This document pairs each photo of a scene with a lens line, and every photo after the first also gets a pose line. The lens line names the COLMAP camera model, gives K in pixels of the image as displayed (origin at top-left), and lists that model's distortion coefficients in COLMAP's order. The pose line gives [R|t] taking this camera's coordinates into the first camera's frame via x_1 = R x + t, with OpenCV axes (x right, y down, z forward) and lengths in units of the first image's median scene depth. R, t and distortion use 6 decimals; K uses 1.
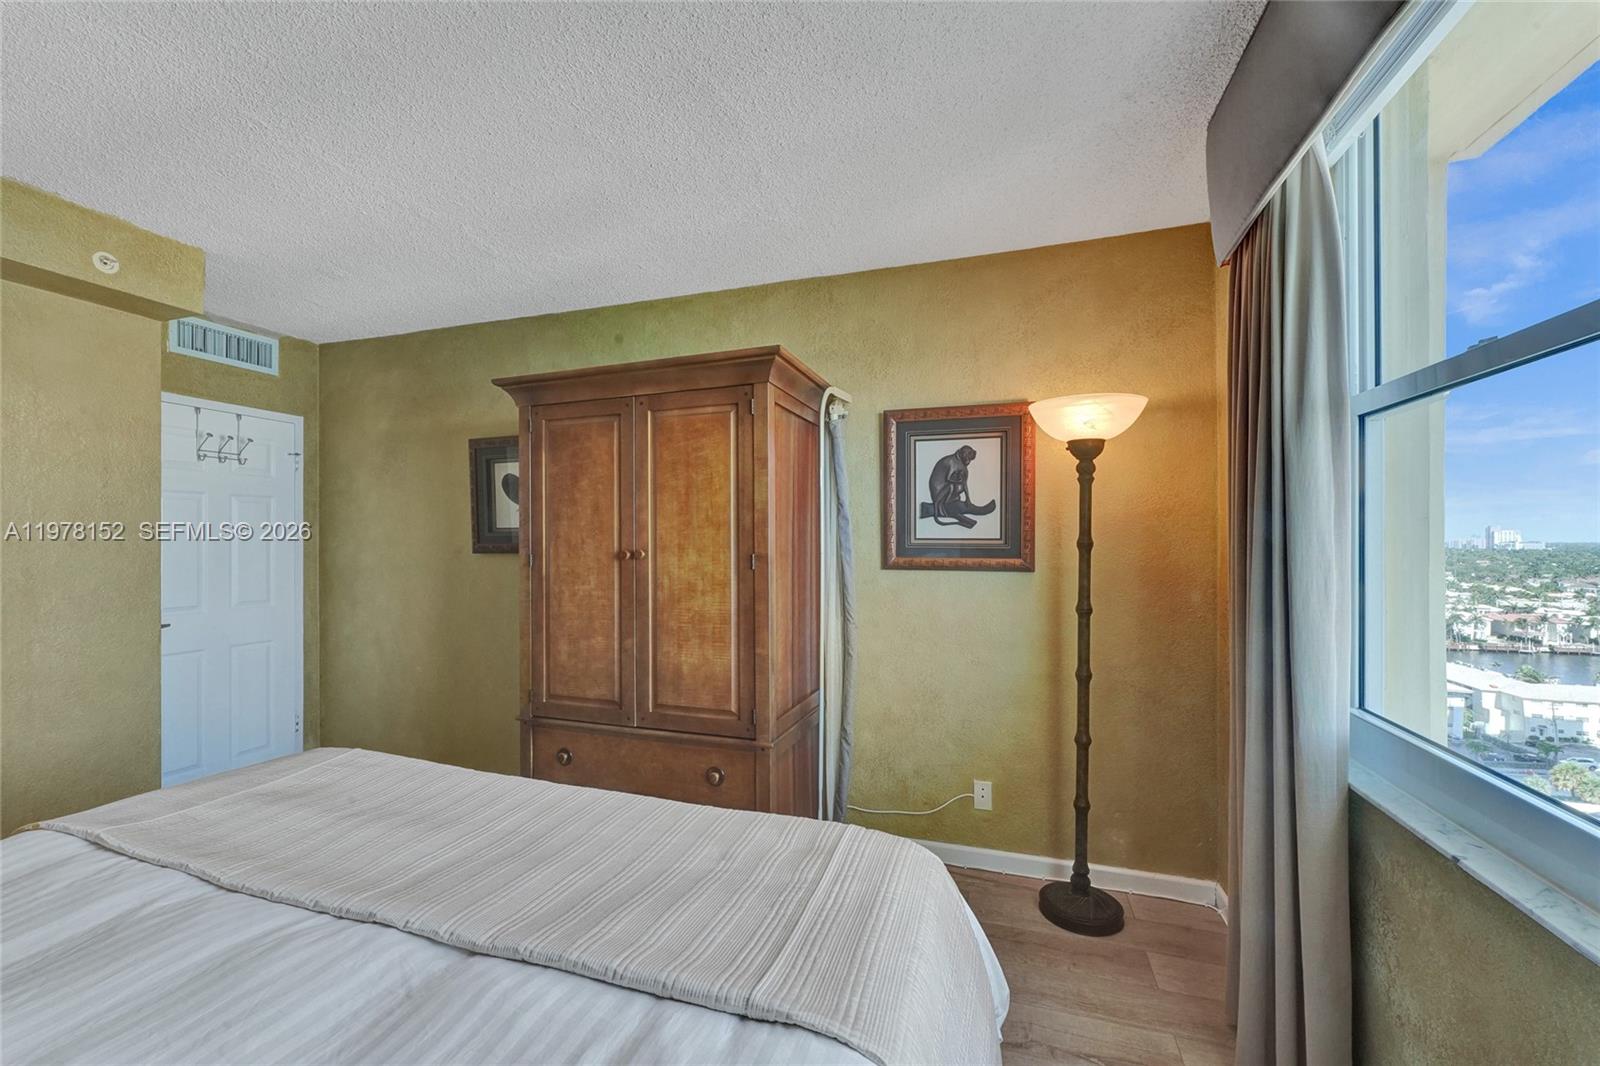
lens RADIAL K [[662.4, 0, 800.0], [0, 662.4, 533.0], [0, 0, 1]] dist [-0.000769, -0.000140]
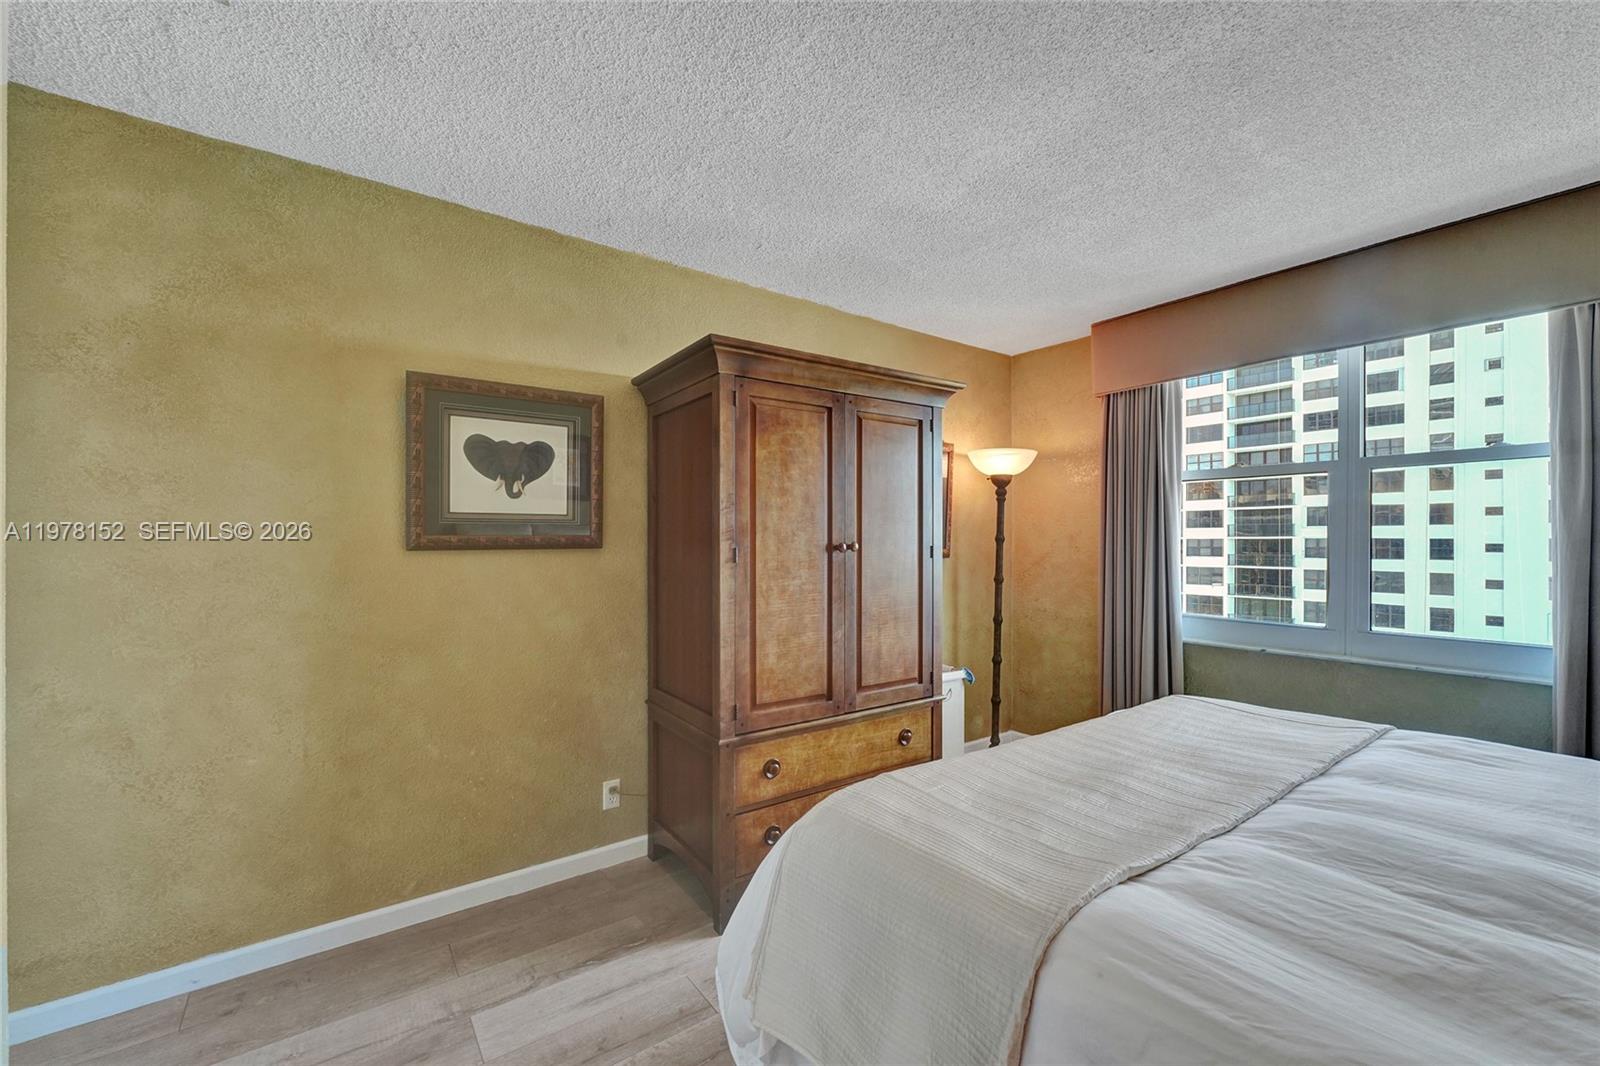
lens RADIAL K [[639.1, 0, 786.9], [0, 639.1, 540.0], [0, 0, 1]] dist [-0.001426, -0.000141]
pose [[0.586460, 0.004545, 0.809965, -1.078564], [-0.011529, 0.999930, 0.002737, 0.019405], [-0.809896, -0.010943, 0.586472, 0.476299]]
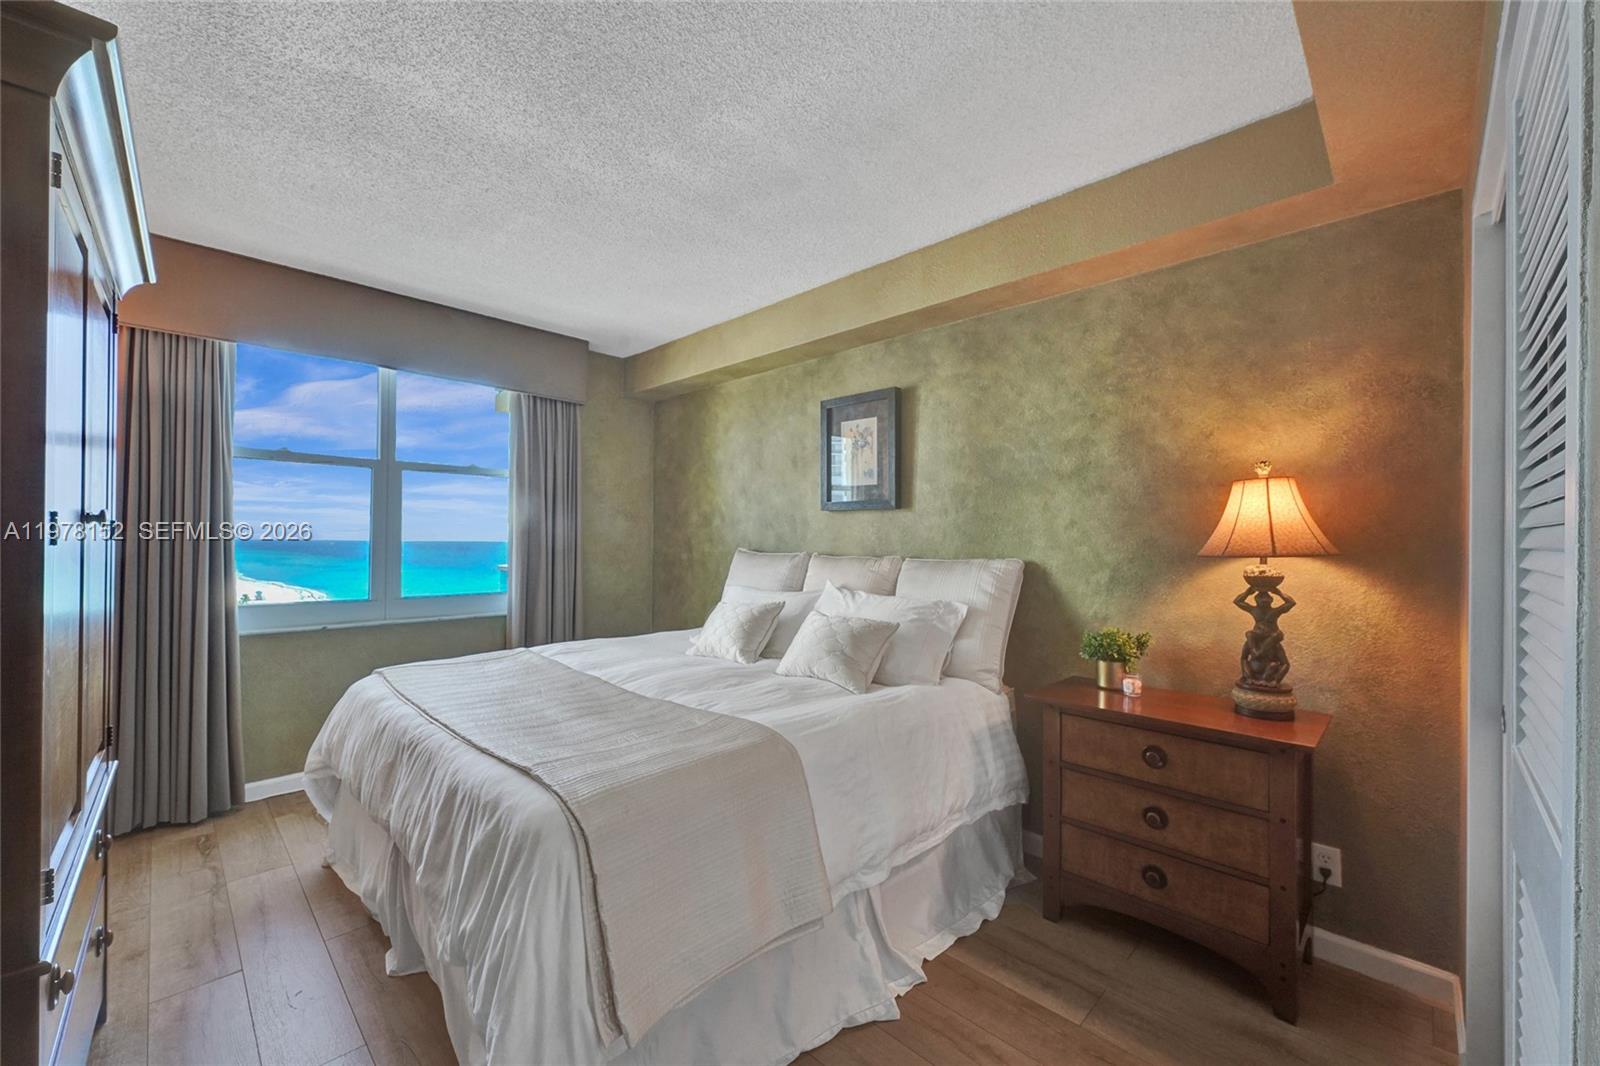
lens RADIAL K [[639.1, 0, 786.9], [0, 639.1, 540.0], [0, 0, 1]] dist [-0.001426, -0.000141]
pose [[-0.893042, -0.003729, 0.449957, -0.979031], [-0.010550, 0.999864, -0.012653, 0.050627], [-0.449849, -0.016047, -0.892961, 1.180108]]
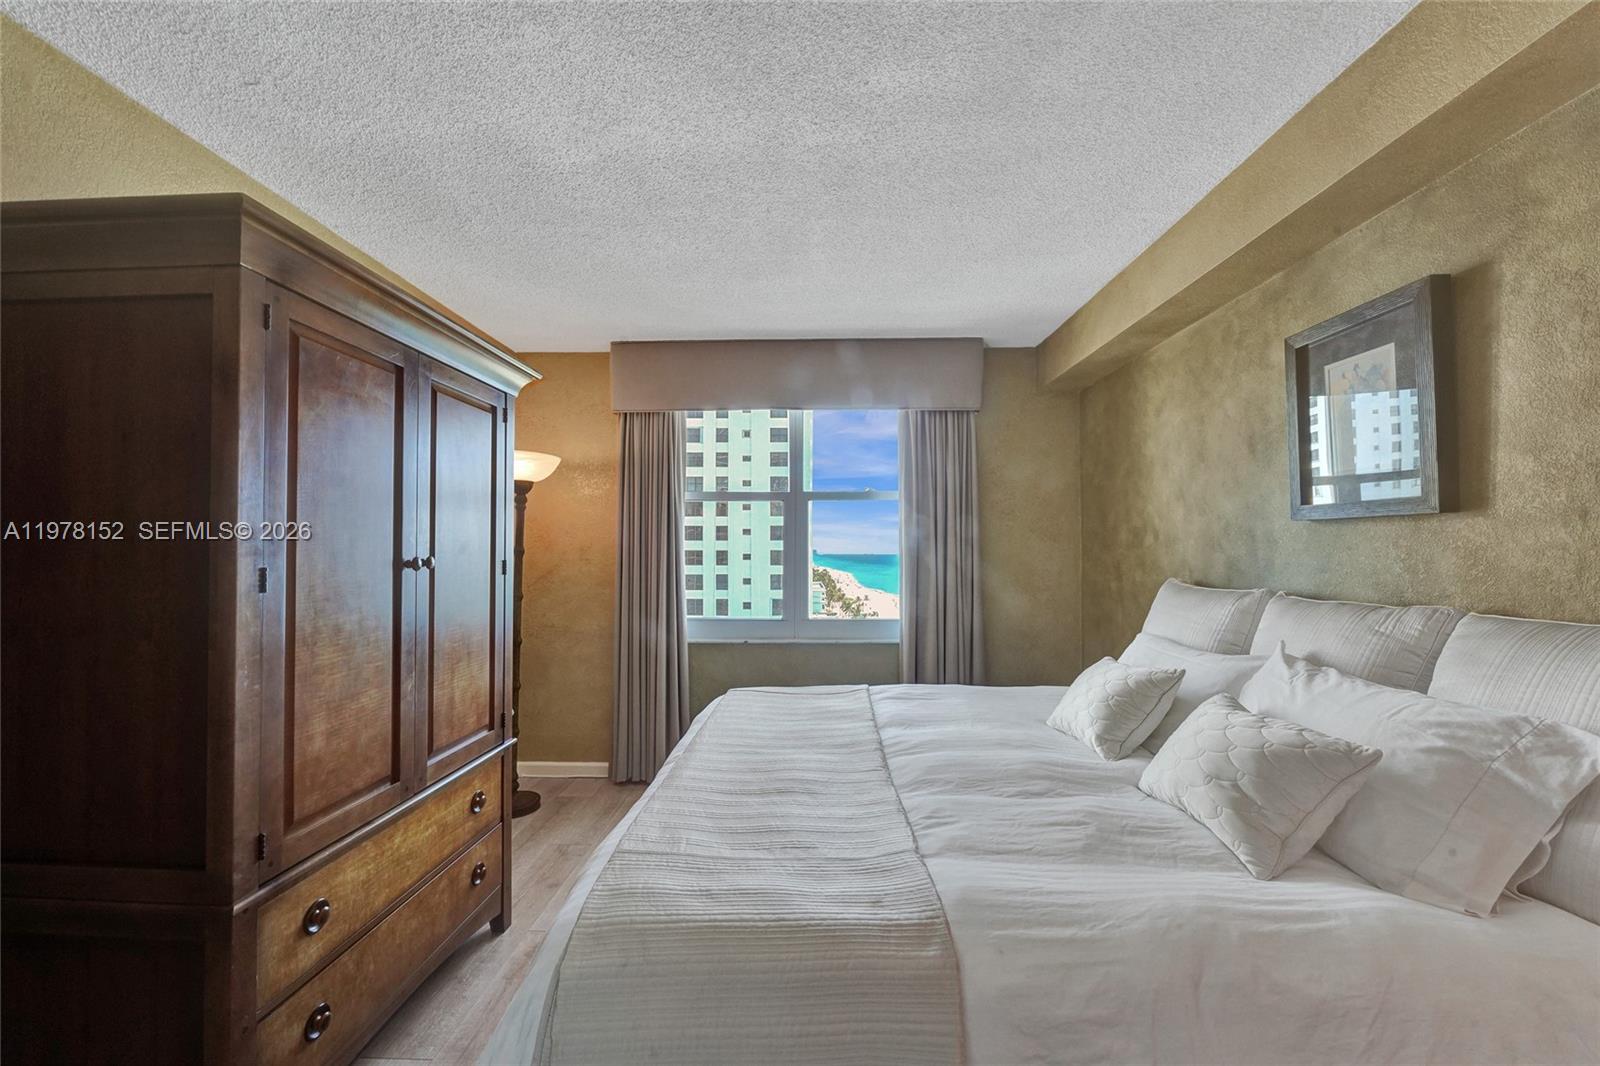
lens RADIAL K [[639.1, 0, 786.9], [0, 639.1, 540.0], [0, 0, 1]] dist [-0.001426, -0.000141]
pose [[-0.280788, 0.022034, 0.959517, -1.029556], [-0.008077, 0.999647, -0.025319, 0.020729], [-0.959736, -0.014860, -0.280510, 0.780275]]
